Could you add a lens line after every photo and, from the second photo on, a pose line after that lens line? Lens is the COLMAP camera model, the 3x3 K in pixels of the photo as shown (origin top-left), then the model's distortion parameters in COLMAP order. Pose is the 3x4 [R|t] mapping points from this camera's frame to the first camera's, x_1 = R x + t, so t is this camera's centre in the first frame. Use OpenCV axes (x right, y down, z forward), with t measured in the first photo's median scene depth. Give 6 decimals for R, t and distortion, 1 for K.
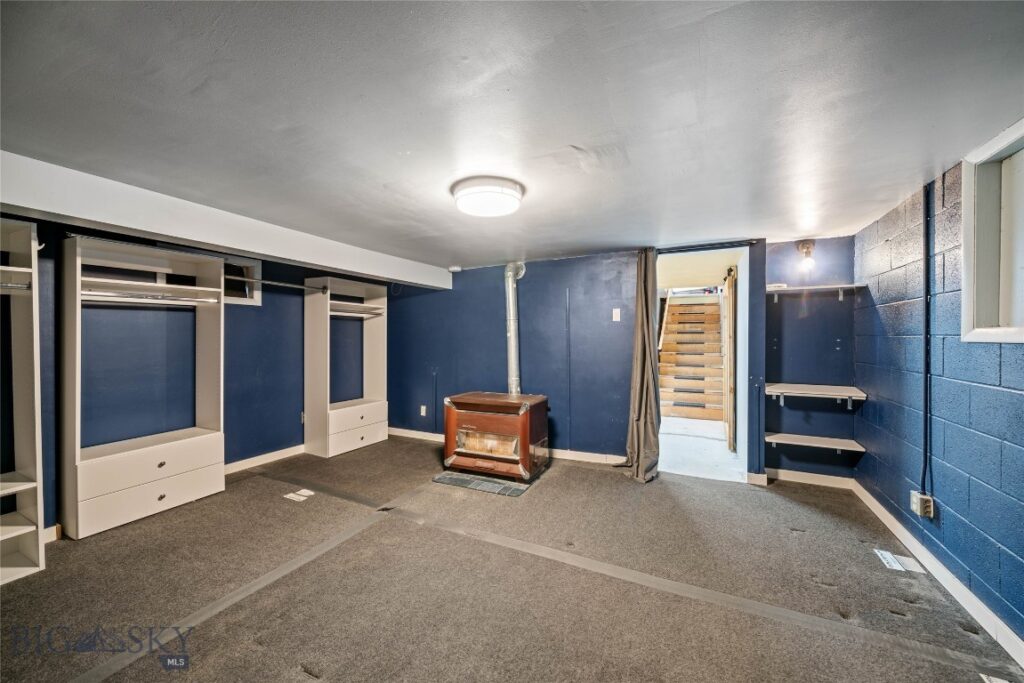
lens RADIAL K [[383.9, 0, 511.0], [0, 383.9, 341.1], [0, 0, 1]] dist [-0.007478, -0.000205]
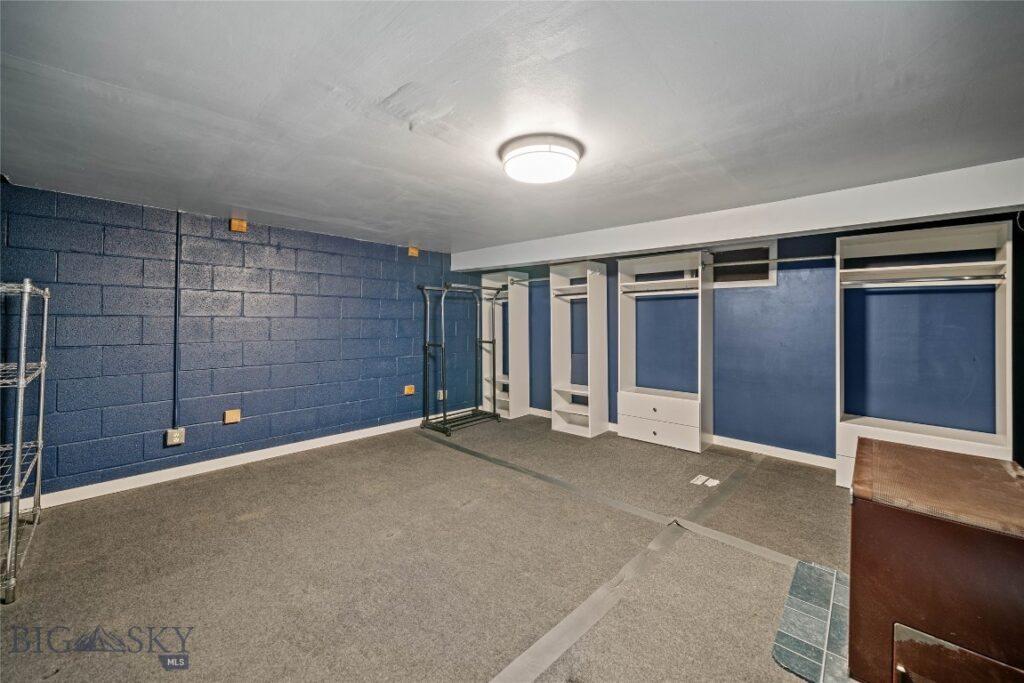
lens RADIAL K [[383.9, 0, 499.5], [0, 383.9, 312.3], [0, 0, 1]] dist [-0.007478, -0.000205]
pose [[-0.294960, -0.017953, -0.955341, 0.771998], [-0.024449, 0.999638, -0.011237, -0.004008], [0.955197, 0.020042, -0.295292, 1.112472]]
